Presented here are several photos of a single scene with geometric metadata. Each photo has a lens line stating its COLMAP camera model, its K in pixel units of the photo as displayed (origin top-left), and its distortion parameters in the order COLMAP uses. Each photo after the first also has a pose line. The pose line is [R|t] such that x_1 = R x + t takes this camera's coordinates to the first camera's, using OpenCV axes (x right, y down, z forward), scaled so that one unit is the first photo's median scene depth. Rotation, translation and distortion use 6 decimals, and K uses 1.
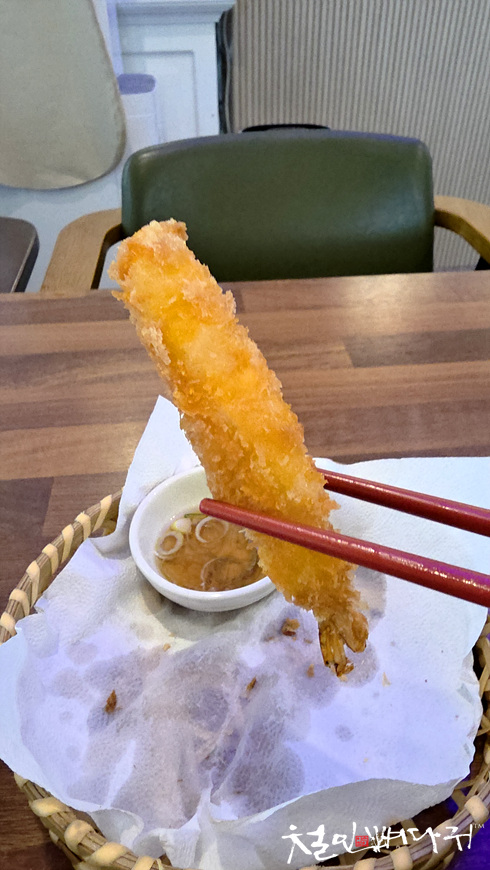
lens RADIAL K [[566.8, 0, 245.0], [0, 566.8, 435.0], [0, 0, 1]] dist [-0.000602, 0.002164]
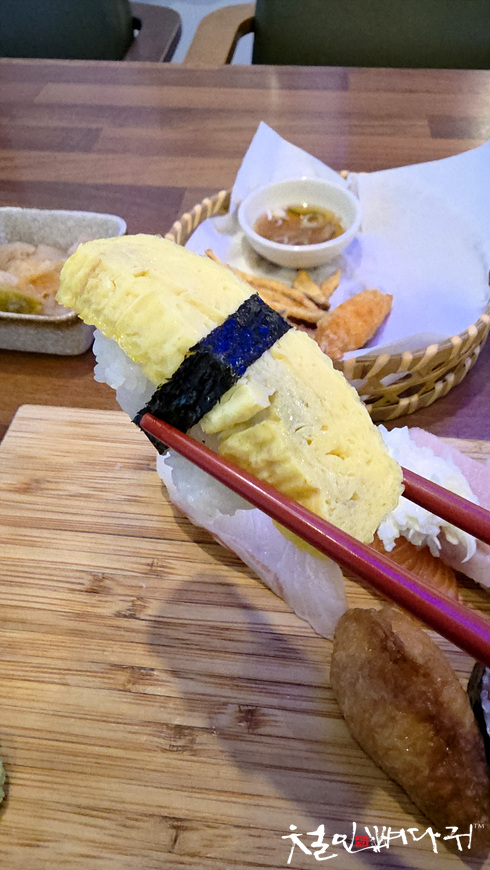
lens RADIAL K [[576.4, 0, 257.0], [0, 576.4, 314.6], [0, 0, 1]] dist [0.000273, -0.003973]
pose [[0.980239, 0.132053, -0.147287, 0.057751], [-0.119588, 0.988687, 0.090535, 0.181498], [0.157576, -0.071132, 0.984942, -0.284373]]
